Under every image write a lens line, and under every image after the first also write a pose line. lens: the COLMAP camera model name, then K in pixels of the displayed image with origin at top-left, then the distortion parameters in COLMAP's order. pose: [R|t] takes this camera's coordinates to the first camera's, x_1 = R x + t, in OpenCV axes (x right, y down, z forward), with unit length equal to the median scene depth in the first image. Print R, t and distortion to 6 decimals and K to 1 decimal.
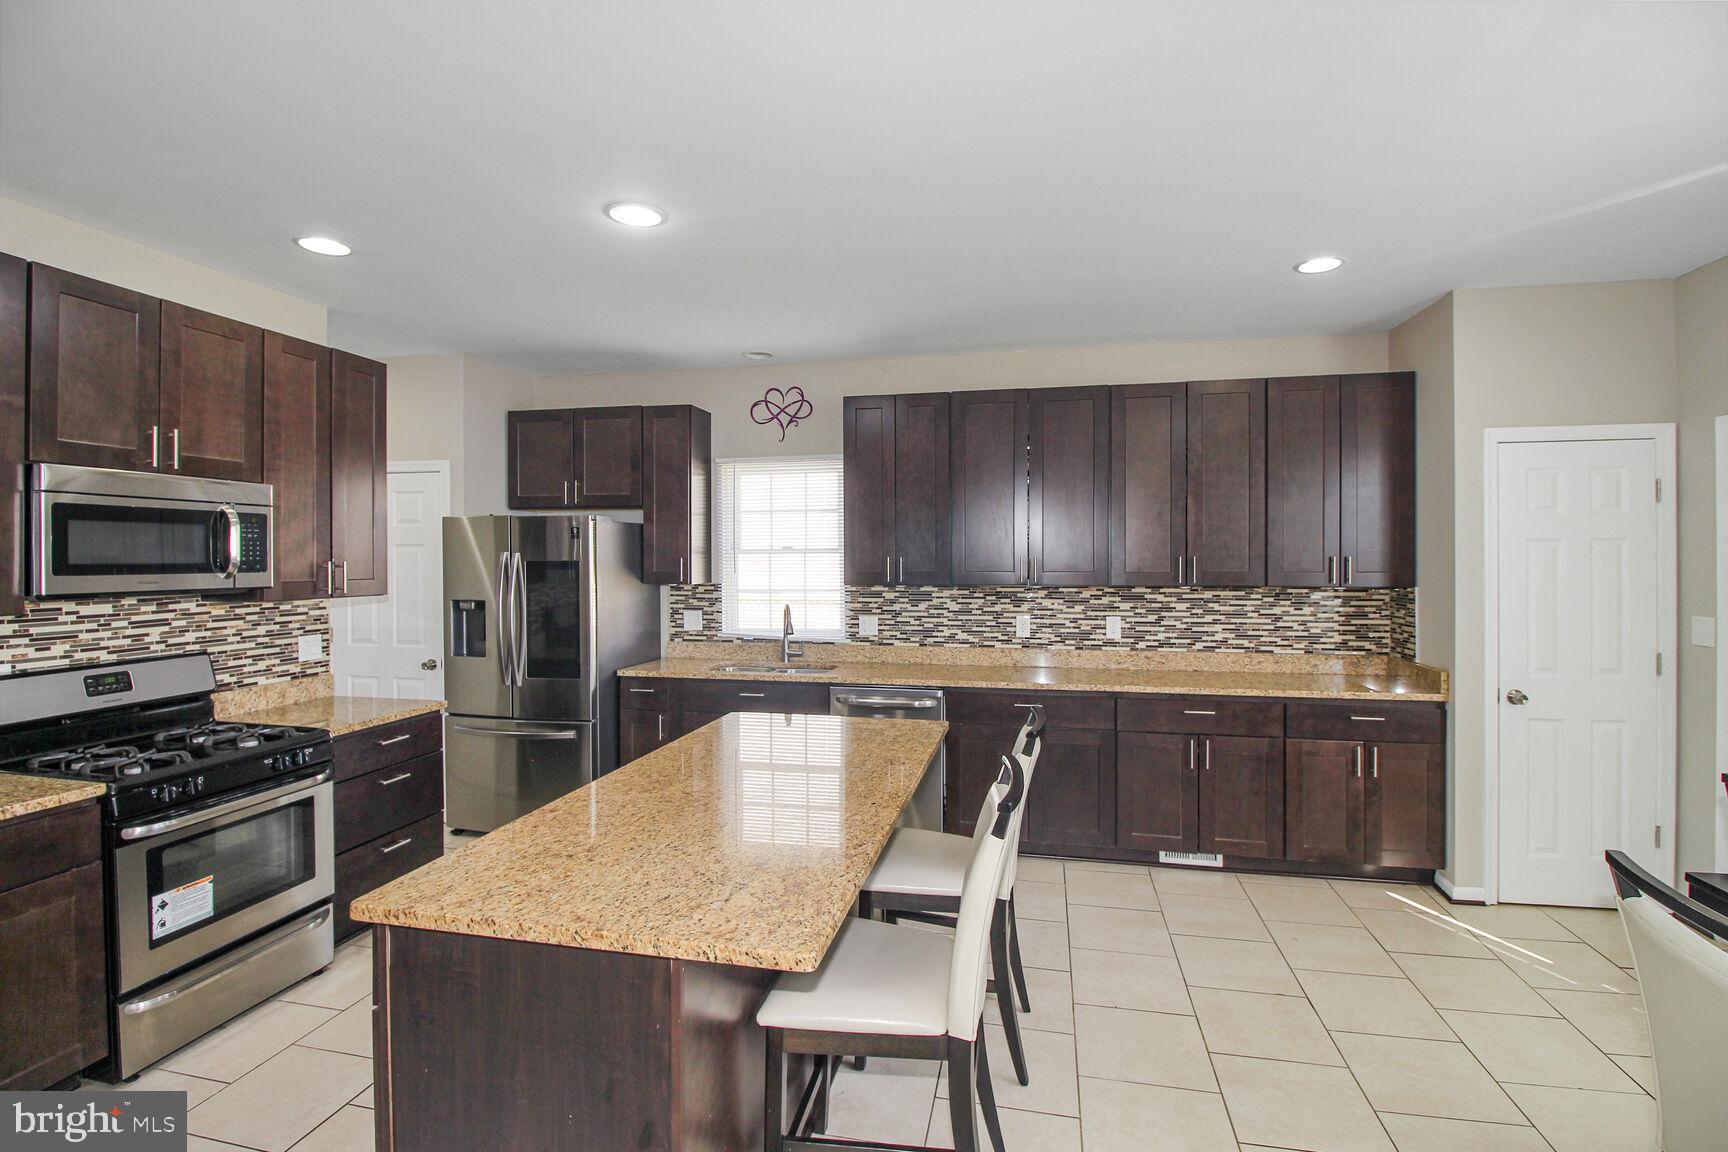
lens RADIAL K [[809.0, 0, 868.1], [0, 809.0, 564.6], [0, 0, 1]] dist [-0.006844, -0.010176]
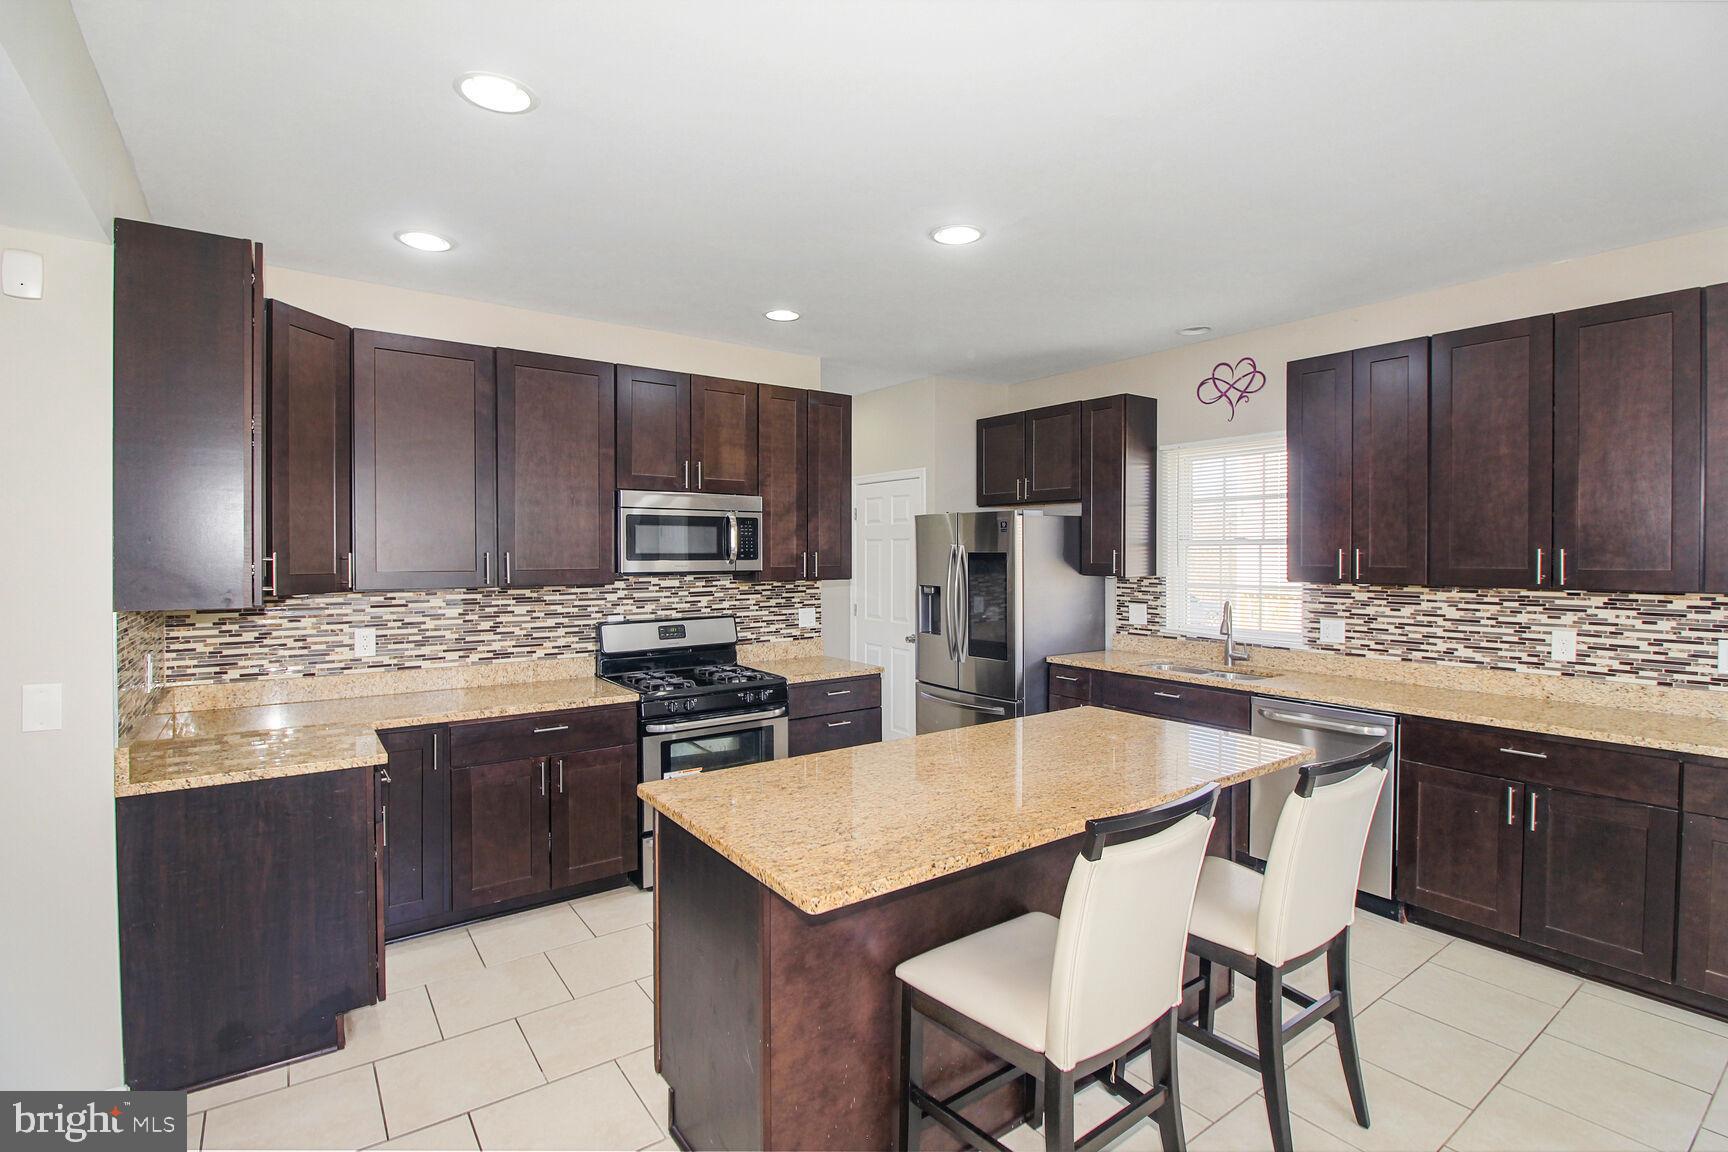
lens RADIAL K [[809.0, 0, 861.0], [0, 809.0, 563.5], [0, 0, 1]] dist [-0.006844, -0.010176]
pose [[0.740030, 0.011431, -0.672477, 0.220973], [-0.006453, 0.999930, 0.009896, 0.000647], [0.672543, -0.002984, 0.740052, 0.063387]]
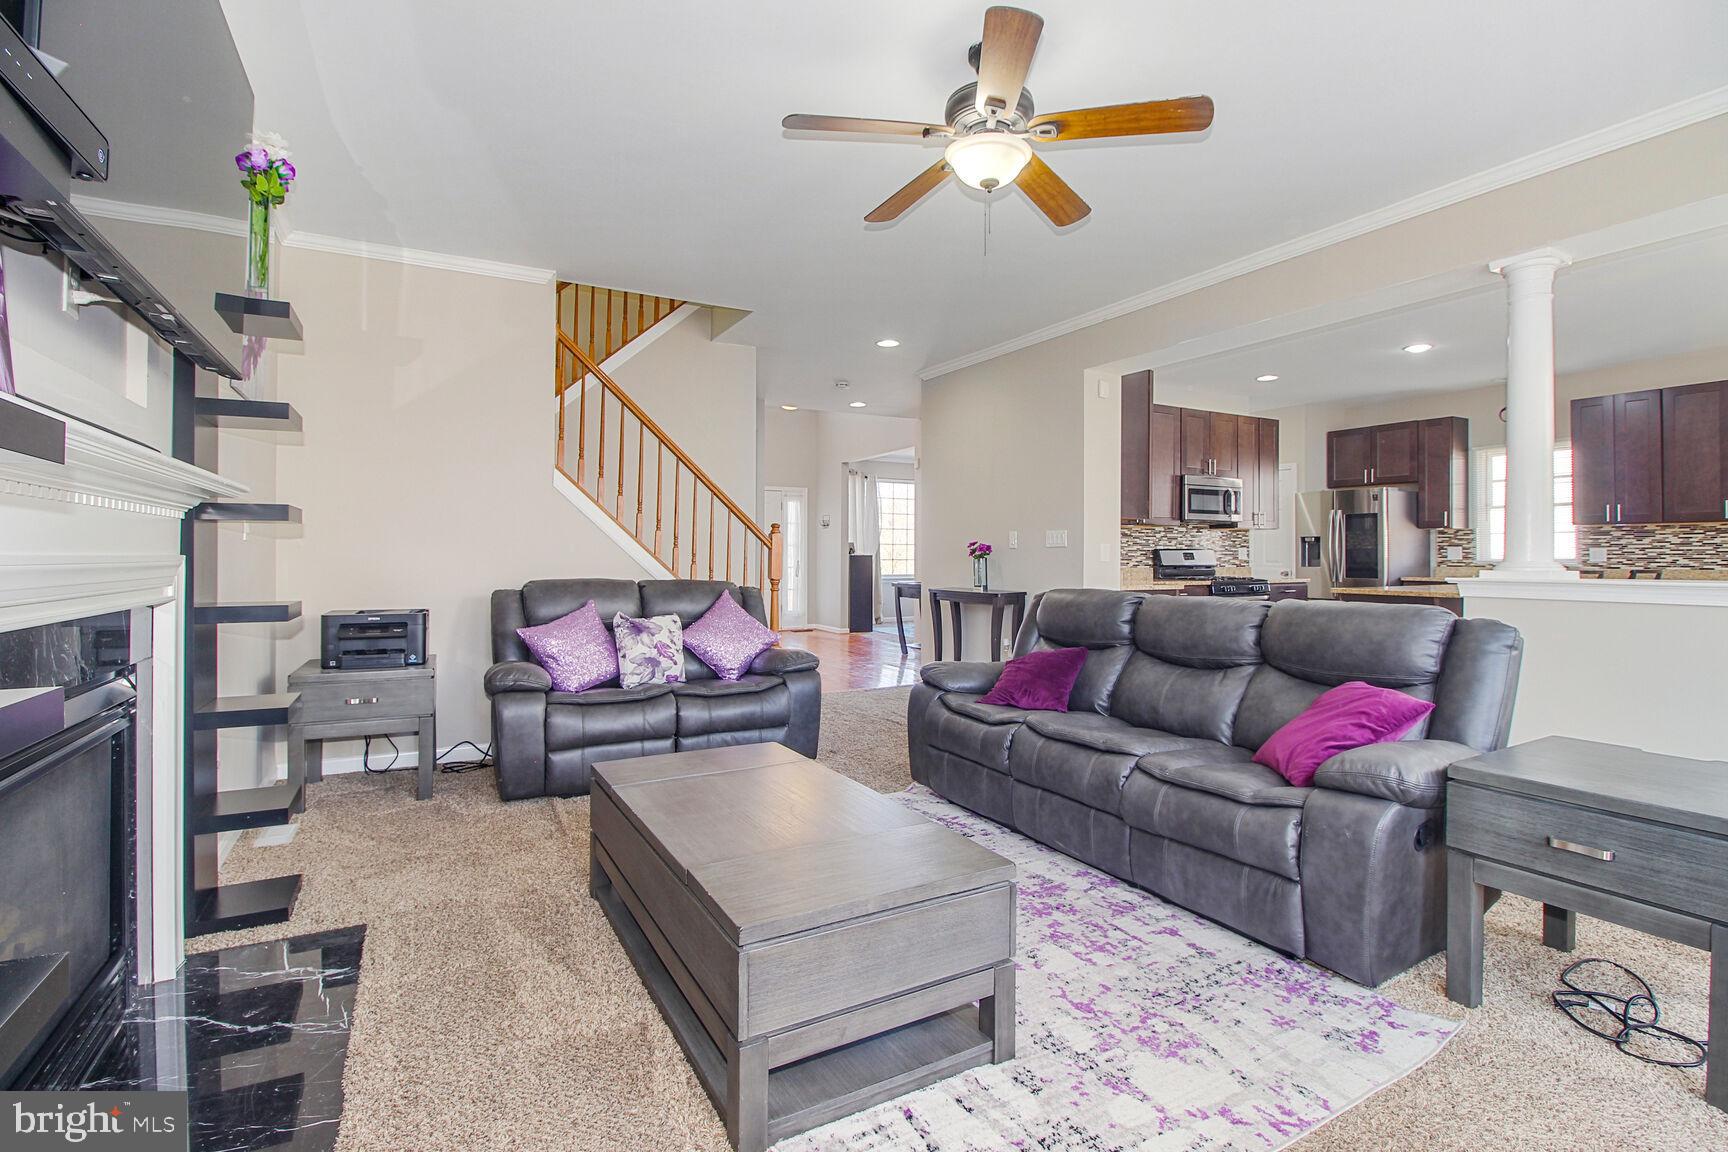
lens RADIAL K [[809.0, 0, 870.0], [0, 809.0, 550.0], [0, 0, 1]] dist [-0.006844, -0.010176]
pose [[0.654122, -0.000114, -0.756389, 0.252899], [-0.011043, 0.999892, -0.009700, 0.105188], [0.756308, 0.014698, 0.654050, -1.002942]]
